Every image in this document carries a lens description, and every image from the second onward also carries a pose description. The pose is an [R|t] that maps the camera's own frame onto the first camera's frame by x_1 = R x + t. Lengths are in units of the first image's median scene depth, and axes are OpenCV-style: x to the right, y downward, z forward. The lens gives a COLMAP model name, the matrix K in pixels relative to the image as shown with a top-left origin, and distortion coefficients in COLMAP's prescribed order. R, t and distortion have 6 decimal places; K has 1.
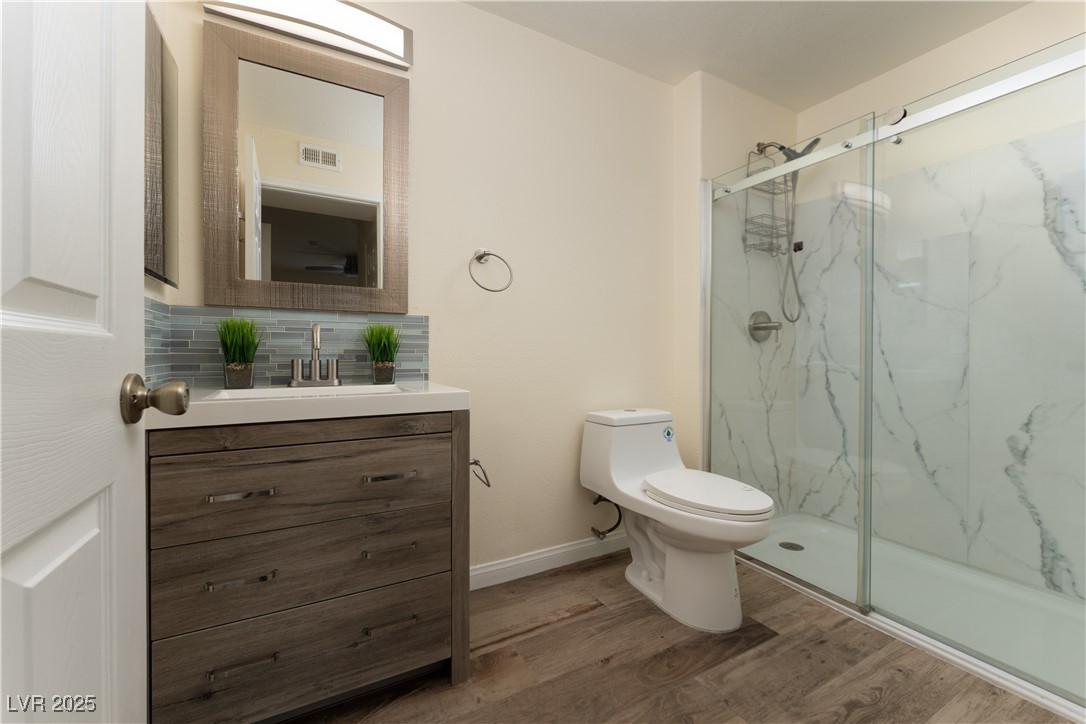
lens RADIAL K [[419.1, 0, 557.3], [0, 419.1, 353.8], [0, 0, 1]] dist [-0.003561, 0.000537]
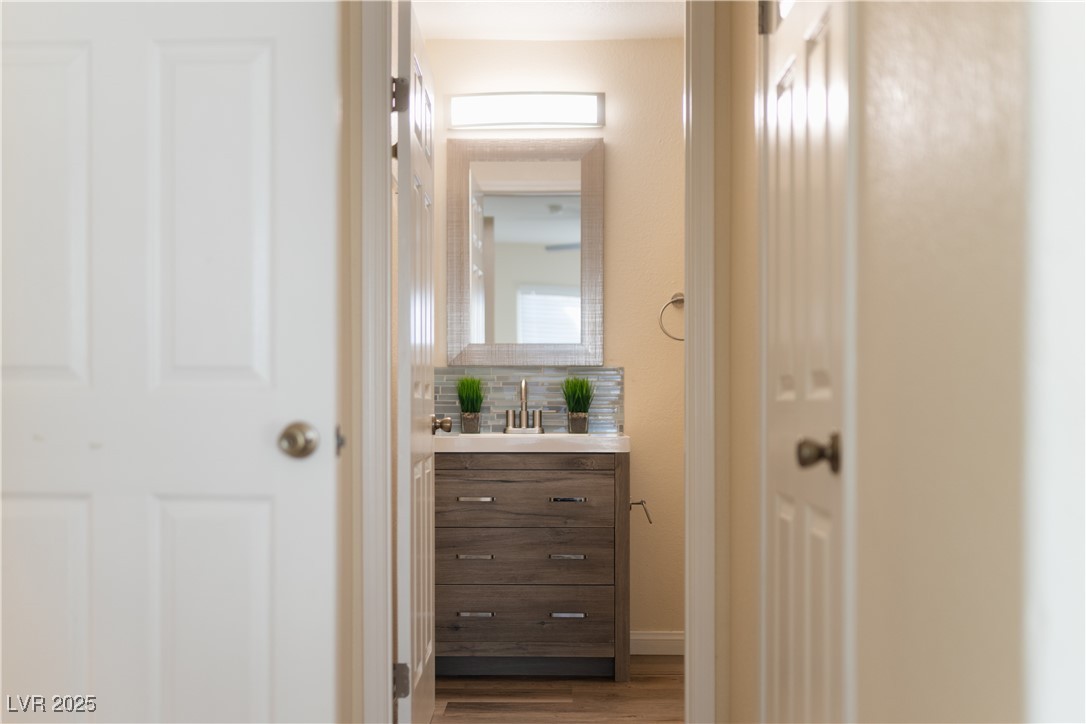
lens RADIAL K [[1106.8, 0, 543.1], [0, 1106.8, 366.3], [0, 0, 1]] dist [0.002430, 0.000000]
pose [[0.846795, -0.019553, -0.531561, 1.299574], [0.001599, 0.999413, -0.034214, -0.003575], [0.531918, 0.028122, 0.846329, -1.853616]]
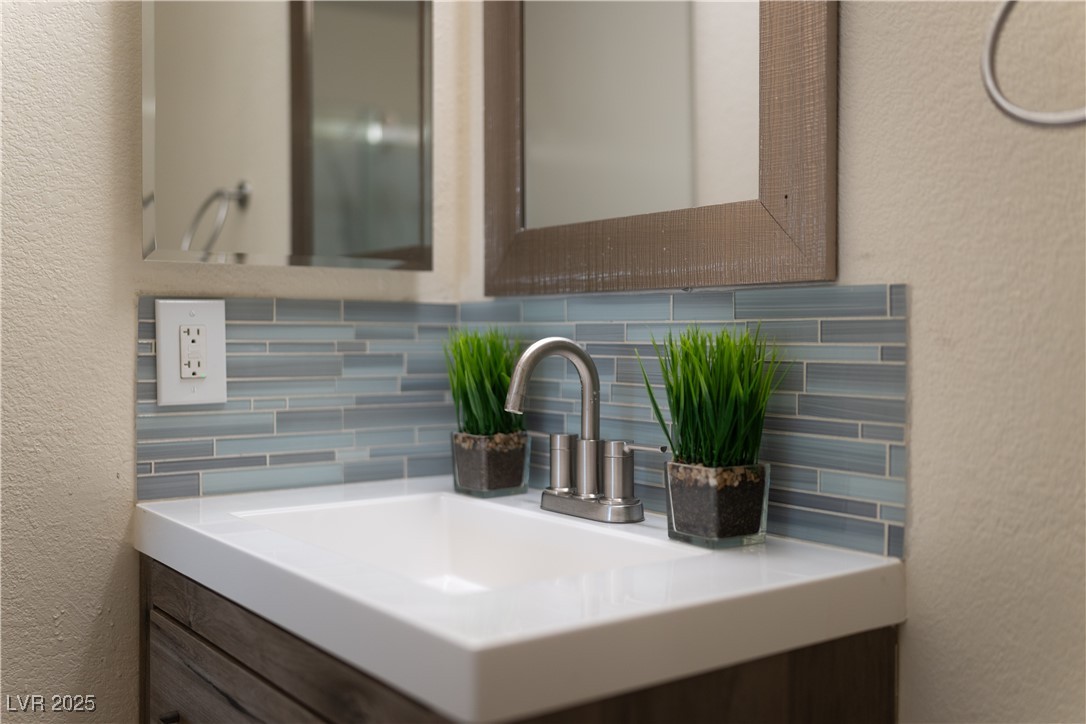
lens RADIAL K [[1106.8, 0, 542.5], [0, 1106.8, 359.6], [0, 0, 1]] dist [0.002430, 0.000000]
pose [[0.120944, 0.021282, -0.992431, 0.397196], [-0.009361, 0.999750, 0.020298, -0.082310], [0.992615, 0.006835, 0.121113, 1.016907]]
